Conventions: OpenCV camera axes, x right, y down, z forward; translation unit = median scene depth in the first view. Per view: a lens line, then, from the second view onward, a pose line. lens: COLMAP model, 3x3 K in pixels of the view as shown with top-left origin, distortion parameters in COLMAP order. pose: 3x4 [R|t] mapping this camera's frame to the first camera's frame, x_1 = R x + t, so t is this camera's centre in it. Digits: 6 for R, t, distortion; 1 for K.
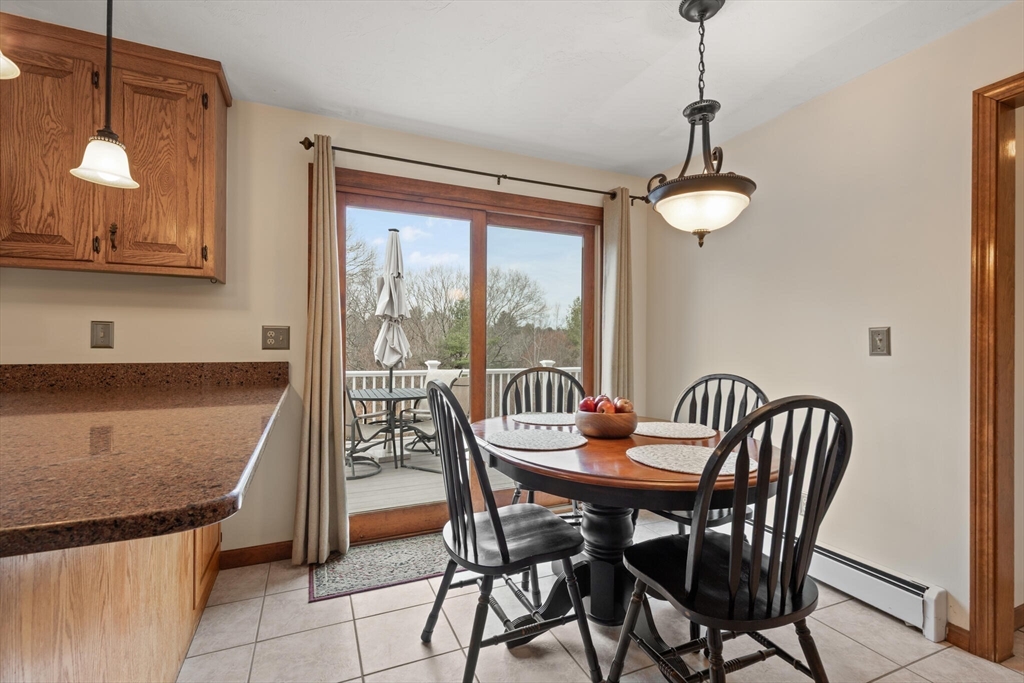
lens RADIAL K [[466.5, 0, 519.4], [0, 466.5, 345.5], [0, 0, 1]] dist [0.011294, -0.004704]
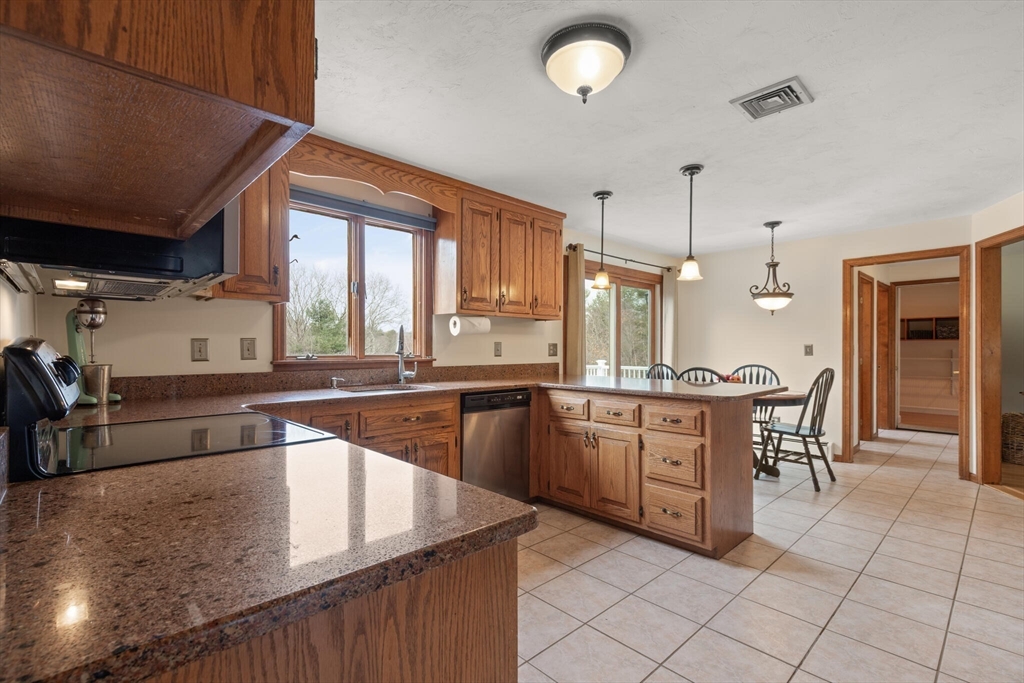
lens RADIAL K [[466.5, 0, 514.2], [0, 466.5, 350.8], [0, 0, 1]] dist [0.011294, -0.004704]
pose [[0.944193, -0.007540, 0.329305, -1.451638], [0.004976, 0.999950, 0.008629, -0.032547], [-0.329354, -0.006509, 0.944184, -0.792940]]
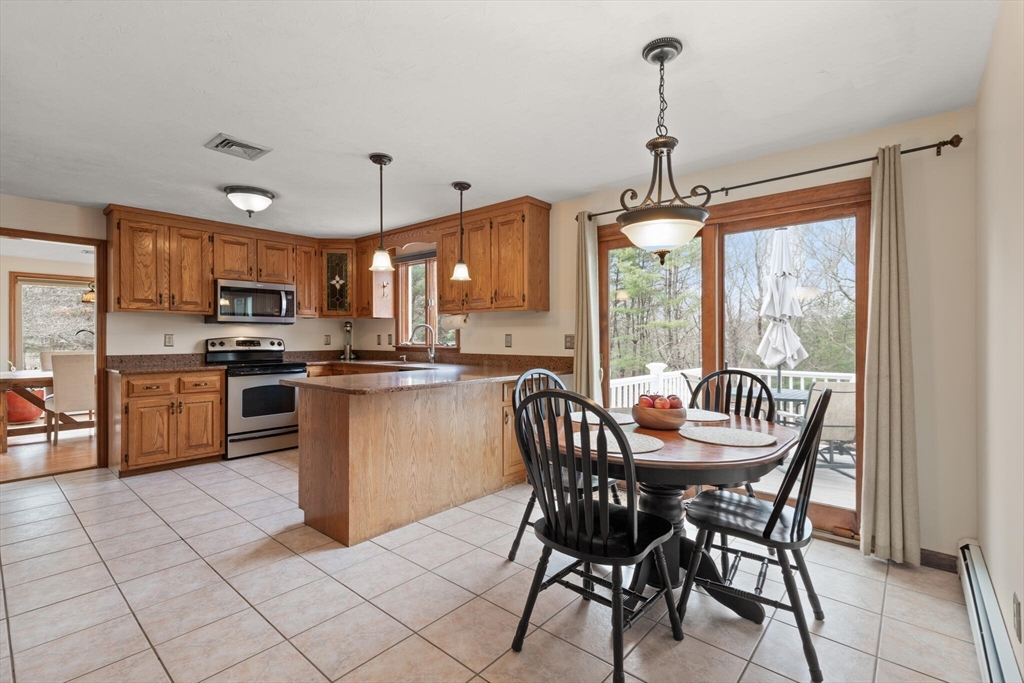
lens RADIAL K [[466.5, 0, 507.7], [0, 466.5, 338.5], [0, 0, 1]] dist [0.011294, -0.004704]
pose [[0.411831, -0.005518, -0.911244, 0.978223], [0.000138, 0.999982, -0.005993, -0.021260], [0.911260, 0.002342, 0.411824, 0.156195]]
